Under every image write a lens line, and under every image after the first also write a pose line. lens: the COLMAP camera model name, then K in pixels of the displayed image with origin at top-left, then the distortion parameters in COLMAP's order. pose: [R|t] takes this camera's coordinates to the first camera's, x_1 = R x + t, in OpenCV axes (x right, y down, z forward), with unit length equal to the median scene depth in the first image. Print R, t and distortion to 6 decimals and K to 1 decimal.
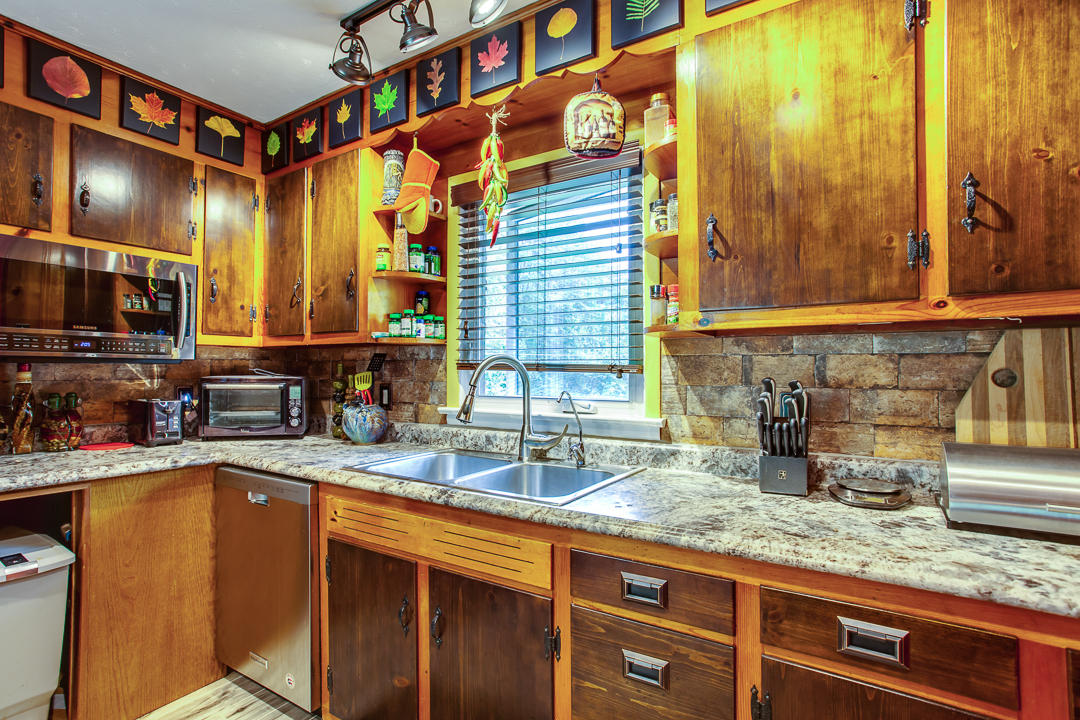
lens RADIAL K [[537.5, 0, 546.5], [0, 537.5, 366.8], [0, 0, 1]] dist [-0.044330, 0.028586]
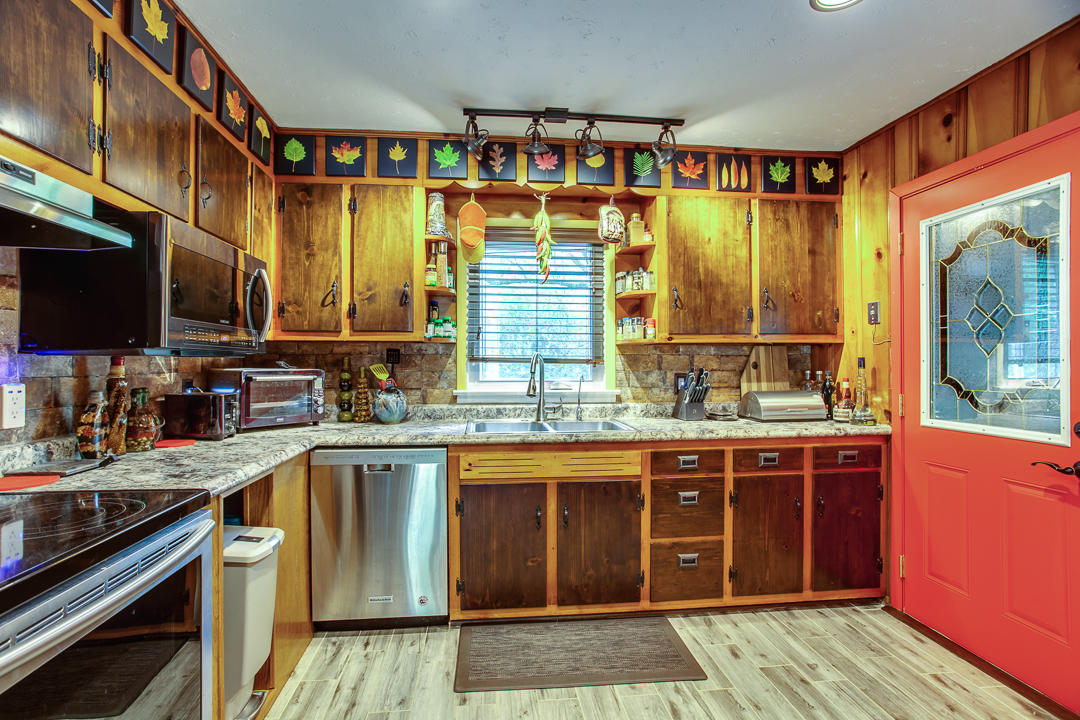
lens RADIAL K [[538.8, 0, 537.7], [0, 538.8, 363.3], [0, 0, 1]] dist [-0.055081, 0.028531]
pose [[0.759717, -0.003351, 0.650245, -0.952512], [-0.003847, 0.999946, 0.009648, -0.005791], [-0.650242, -0.009831, 0.759663, -0.150333]]
